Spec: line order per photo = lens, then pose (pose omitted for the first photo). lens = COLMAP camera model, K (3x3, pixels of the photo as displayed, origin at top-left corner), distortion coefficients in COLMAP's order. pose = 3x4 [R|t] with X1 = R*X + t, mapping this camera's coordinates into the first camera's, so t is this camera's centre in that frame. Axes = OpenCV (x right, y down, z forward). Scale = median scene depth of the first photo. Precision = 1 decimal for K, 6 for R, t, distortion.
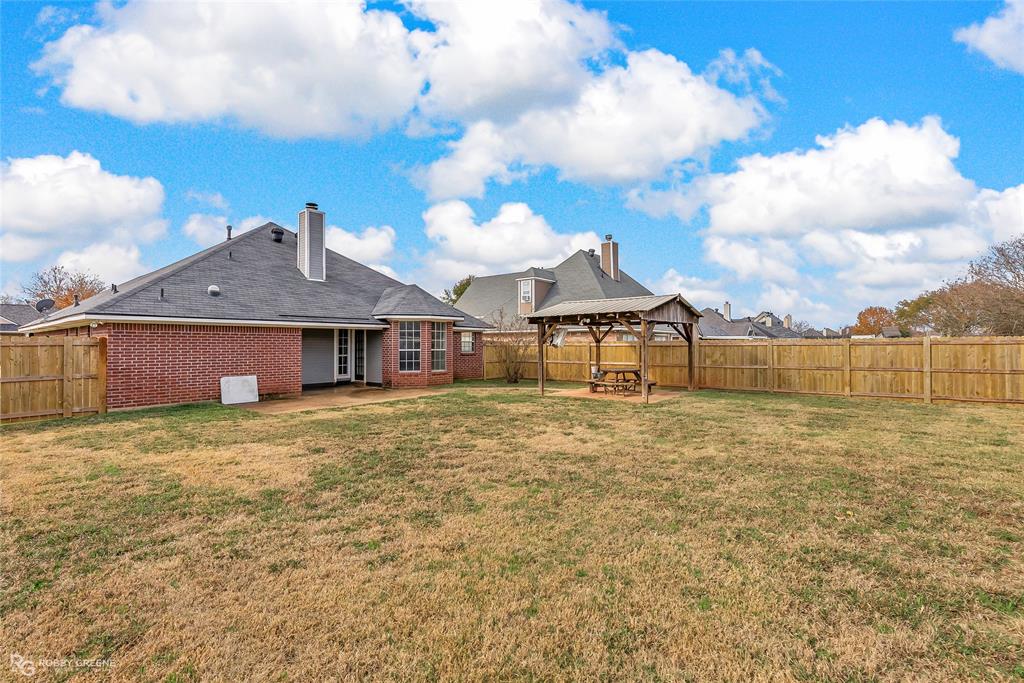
lens RADIAL K [[471.8, 0, 506.6], [0, 471.8, 340.0], [0, 0, 1]] dist [-0.001873, 0.001362]
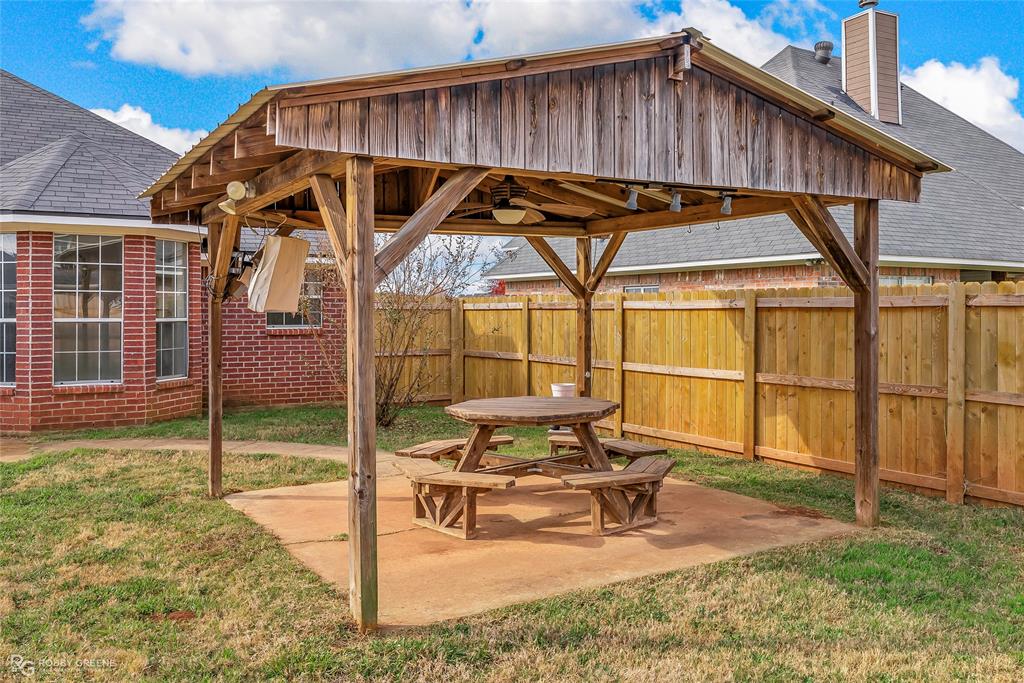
lens RADIAL K [[877.2, 0, 526.4], [0, 877.2, 304.1], [0, 0, 1]] dist [-0.004912, -0.005847]
pose [[0.941804, -0.000505, -0.336163, 0.386613], [0.001864, 0.999991, 0.003722, 0.008781], [0.336158, -0.004132, 0.941796, 0.593079]]
